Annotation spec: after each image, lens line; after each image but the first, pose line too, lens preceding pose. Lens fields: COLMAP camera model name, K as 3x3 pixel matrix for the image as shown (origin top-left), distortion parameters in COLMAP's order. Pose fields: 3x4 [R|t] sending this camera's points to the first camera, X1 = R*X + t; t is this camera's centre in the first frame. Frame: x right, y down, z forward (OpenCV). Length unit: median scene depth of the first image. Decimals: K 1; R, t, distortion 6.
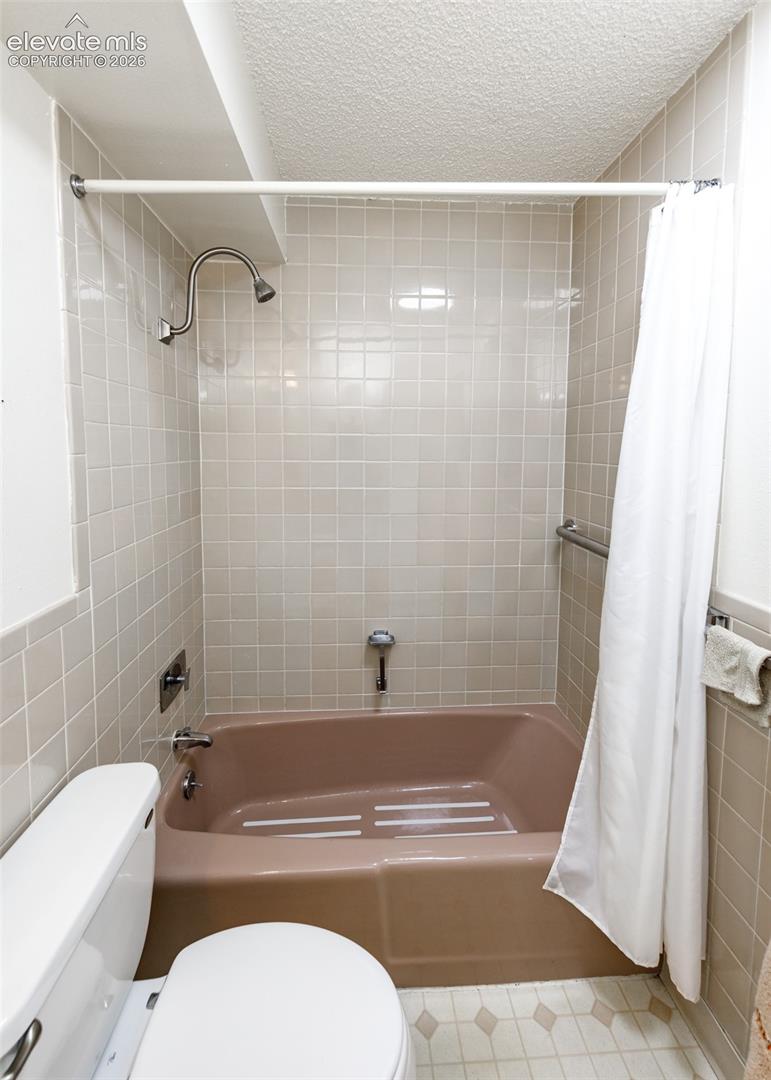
lens RADIAL K [[456.7, 0, 392.8], [0, 456.7, 480.6], [0, 0, 1]] dist [0.005383, -0.001805]
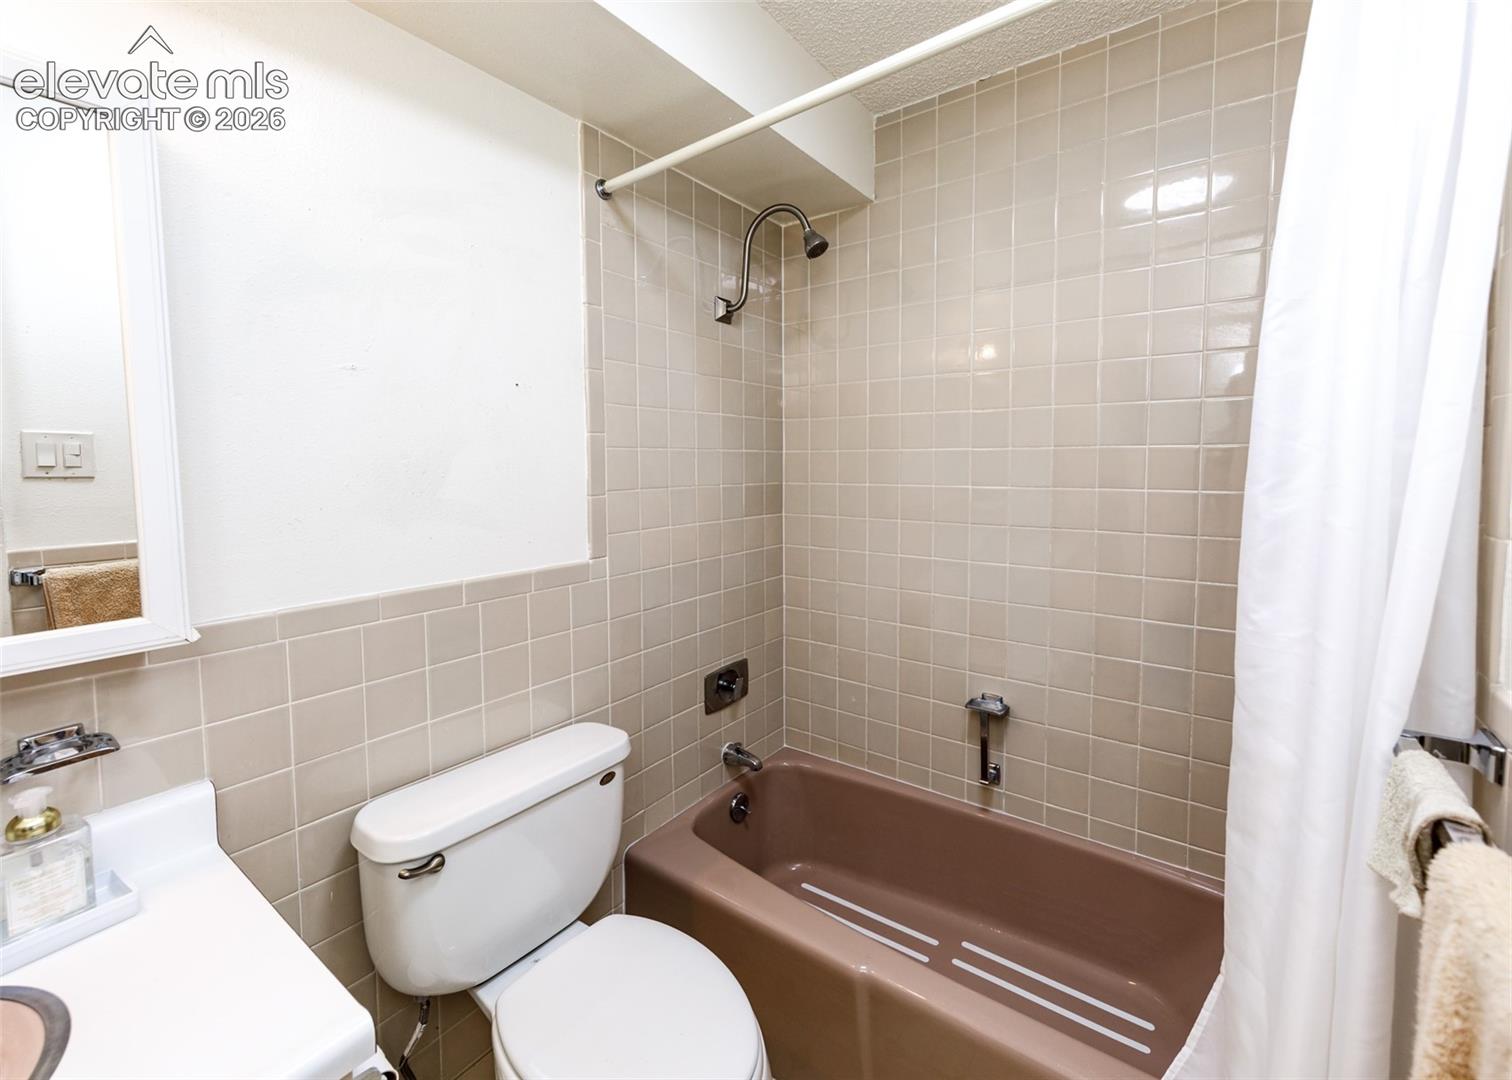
lens RADIAL K [[639.3, 0, 806.5], [0, 639.3, 498.6], [0, 0, 1]] dist [0.005383, -0.001805]
pose [[0.782646, 0.020344, -0.622134, 0.434063], [-0.032713, 0.999429, -0.008472, 0.062997], [0.621606, 0.026982, 0.782865, 0.079547]]
